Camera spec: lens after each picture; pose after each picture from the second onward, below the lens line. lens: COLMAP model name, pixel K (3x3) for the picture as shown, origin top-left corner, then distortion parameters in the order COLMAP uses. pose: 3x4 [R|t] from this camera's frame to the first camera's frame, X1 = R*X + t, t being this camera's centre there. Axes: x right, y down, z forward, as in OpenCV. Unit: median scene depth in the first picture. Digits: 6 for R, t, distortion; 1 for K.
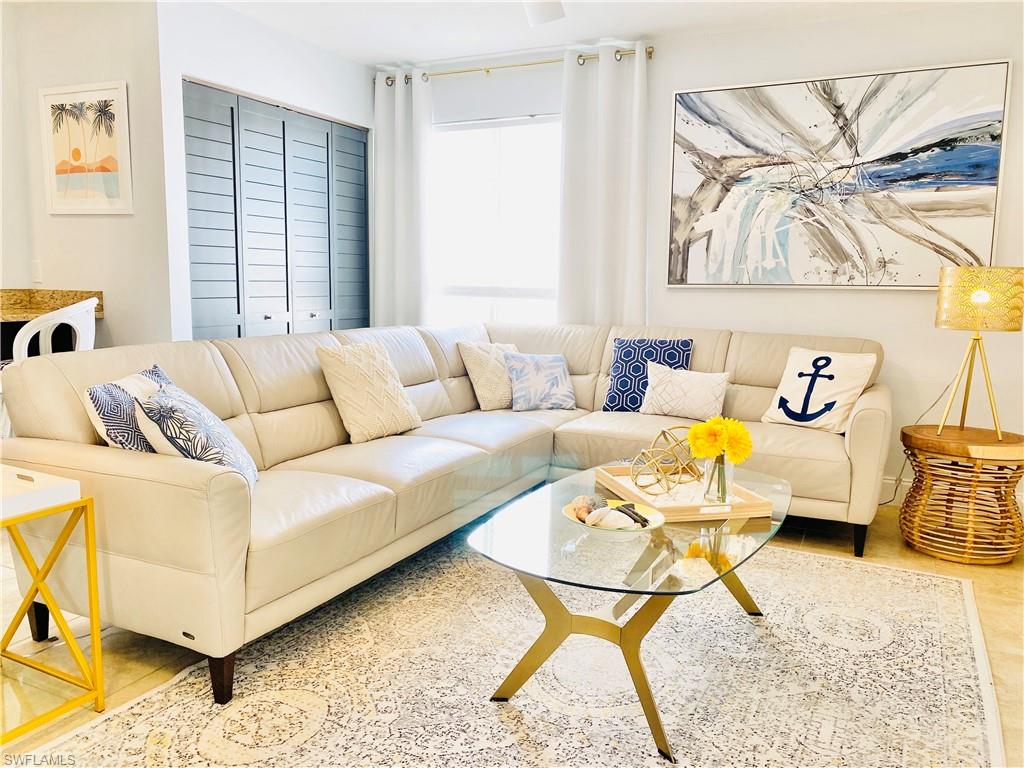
lens RADIAL K [[777.5, 0, 507.3], [0, 777.5, 386.4], [0, 0, 1]] dist [0.007988, -0.001573]
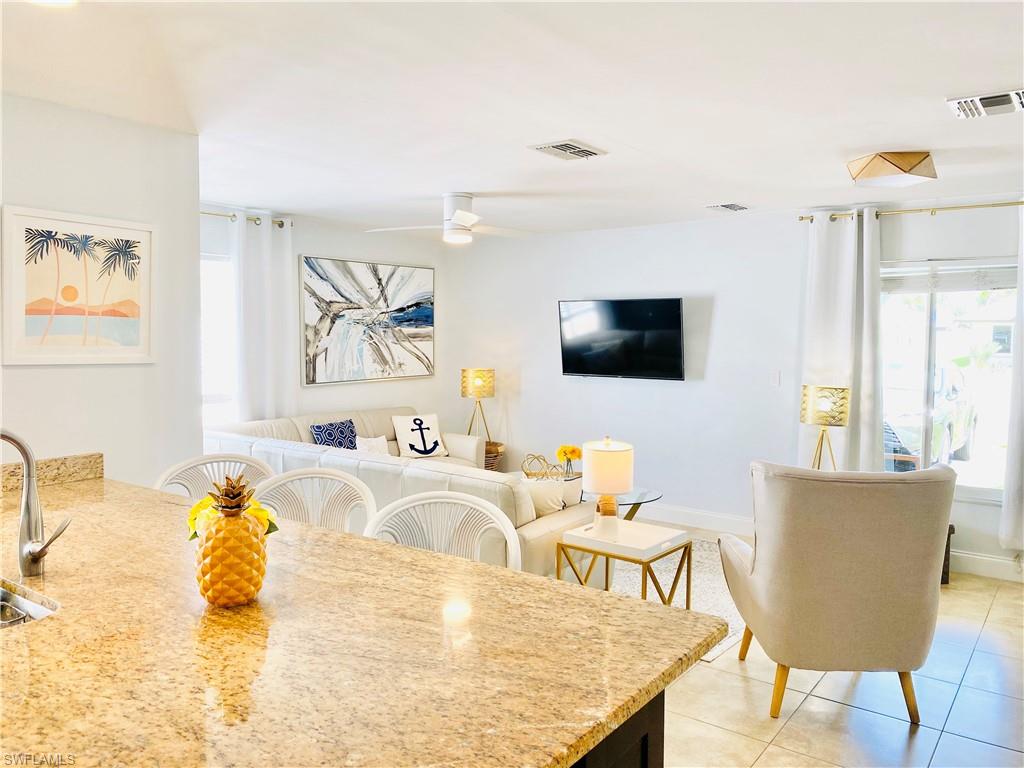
lens RADIAL K [[768.1, 0, 512.0], [0, 768.1, 384.0], [0, 0, 1]] dist [0.101439, -0.172536]
pose [[0.184383, -0.083855, 0.979271, -1.257855], [0.129209, 0.989775, 0.060426, -0.188900], [-0.974324, 0.115389, 0.193332, 0.390675]]
